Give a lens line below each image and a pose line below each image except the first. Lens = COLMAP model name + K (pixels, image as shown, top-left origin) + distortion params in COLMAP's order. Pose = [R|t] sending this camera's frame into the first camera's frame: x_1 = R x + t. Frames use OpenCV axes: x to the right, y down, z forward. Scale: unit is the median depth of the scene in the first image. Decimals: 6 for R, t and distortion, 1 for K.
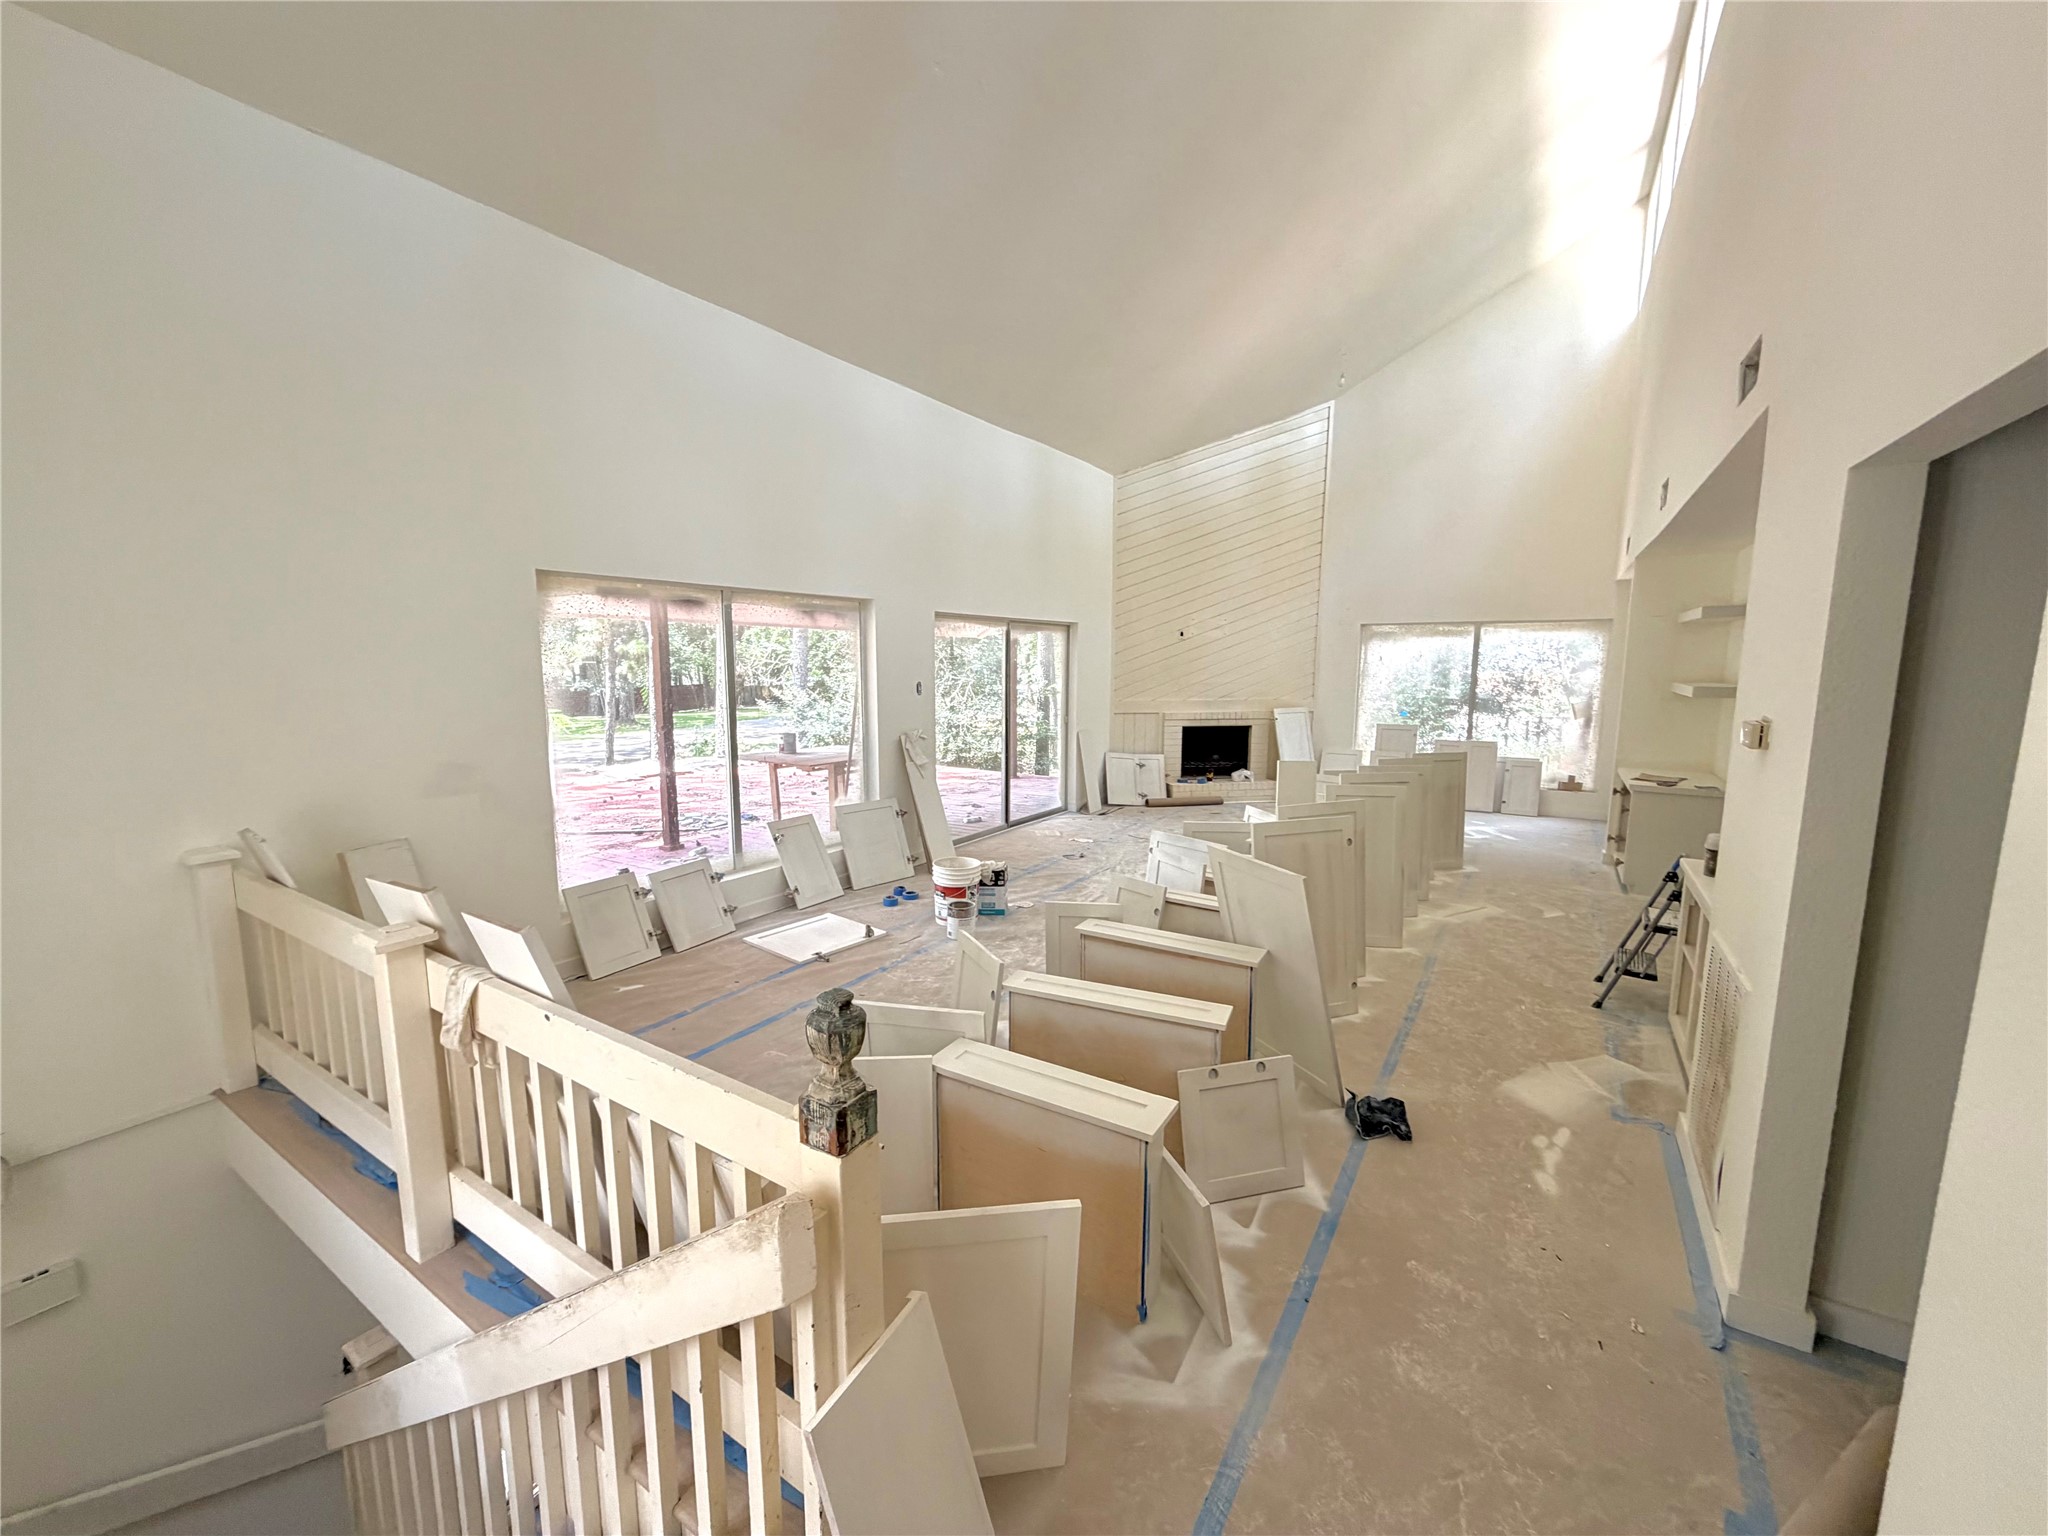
lens RADIAL K [[818.7, 0, 1016.2], [0, 818.7, 769.4], [0, 0, 1]] dist [0.002668, -0.000736]
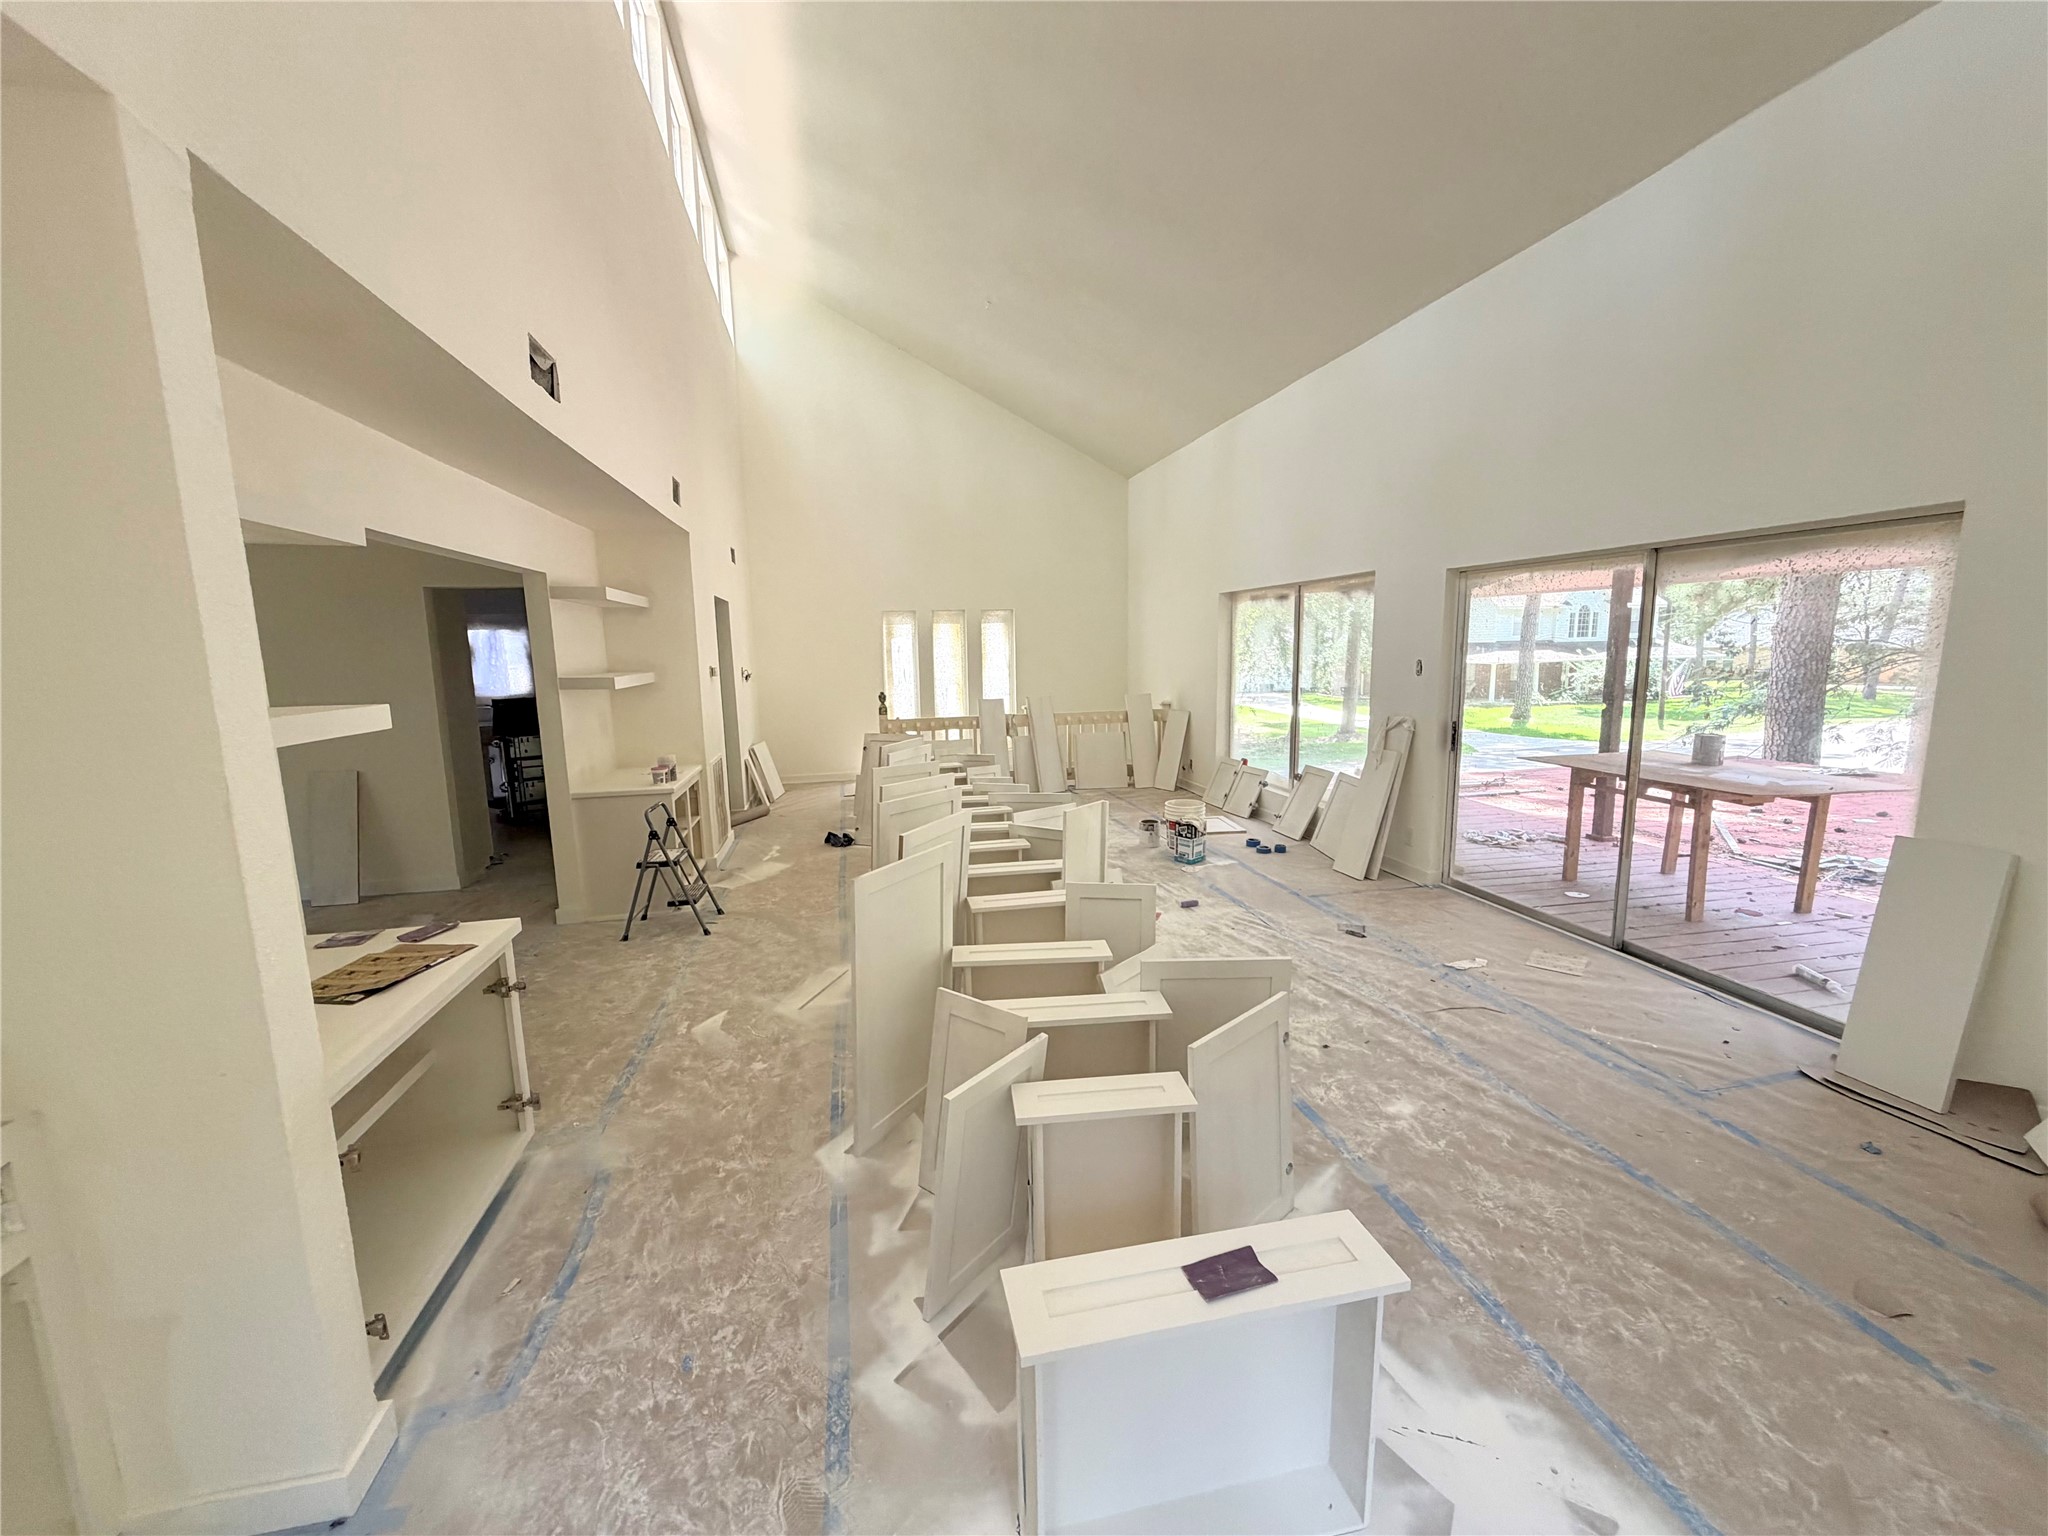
lens RADIAL K [[818.7, 0, 1019.5], [0, 818.7, 773.3], [0, 0, 1]] dist [0.002668, -0.000736]
pose [[-0.710274, 0.119450, -0.693717, 0.869296], [-0.080148, 0.965365, 0.248286, -0.195265], [0.699348, 0.231951, -0.676100, 1.503193]]
